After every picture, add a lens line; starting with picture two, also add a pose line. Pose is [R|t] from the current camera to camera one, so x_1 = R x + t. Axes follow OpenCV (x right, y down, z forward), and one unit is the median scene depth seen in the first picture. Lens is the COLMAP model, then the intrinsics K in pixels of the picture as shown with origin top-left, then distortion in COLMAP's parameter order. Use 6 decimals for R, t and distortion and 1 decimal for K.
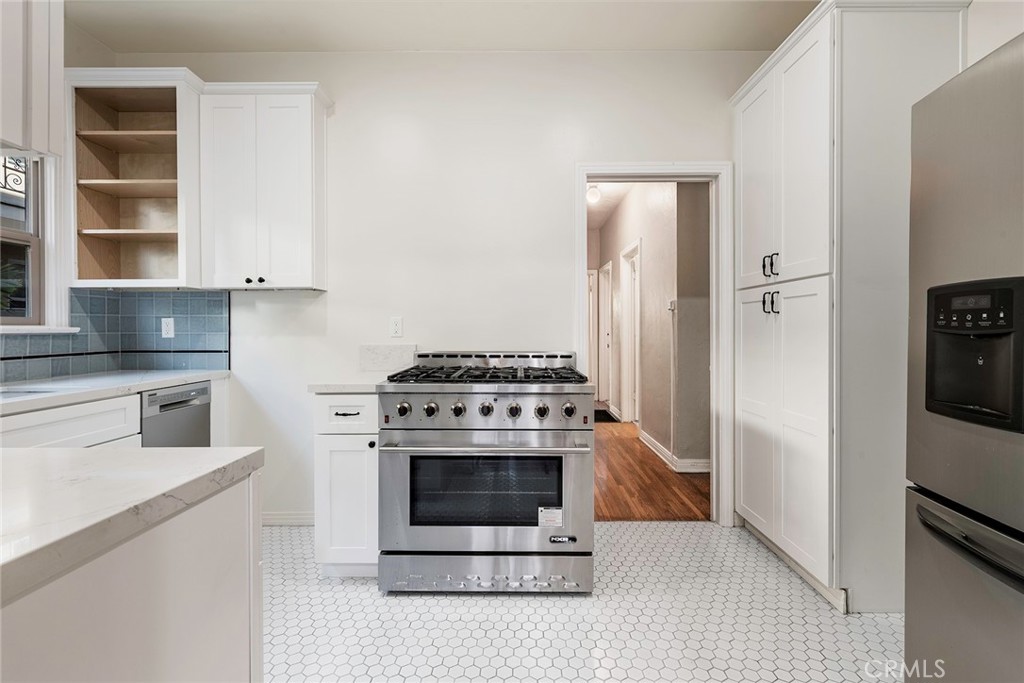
lens RADIAL K [[448.1, 0, 516.0], [0, 448.1, 331.1], [0, 0, 1]] dist [0.000334, 0.000079]
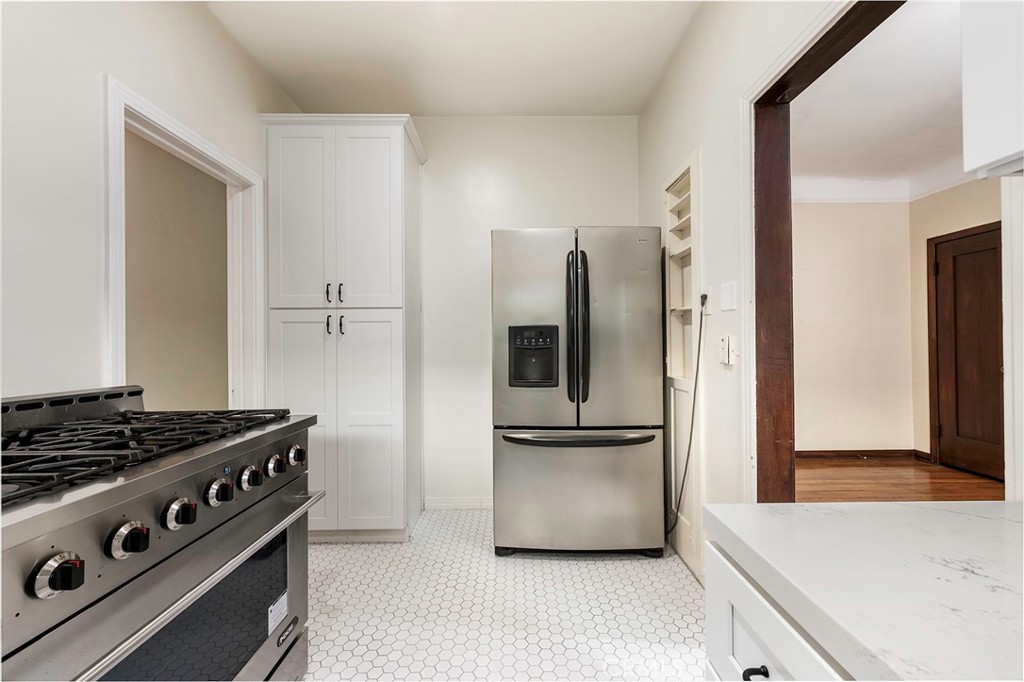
lens RADIAL K [[420.0, 0, 512.0], [0, 420.0, 341.0], [0, 0, 1]] dist [0.000574, 0.000036]
pose [[-0.024493, 0.011934, 0.999629, -0.645756], [0.010524, 0.999876, -0.011679, -0.003240], [-0.999645, 0.010234, -0.024615, 0.681589]]
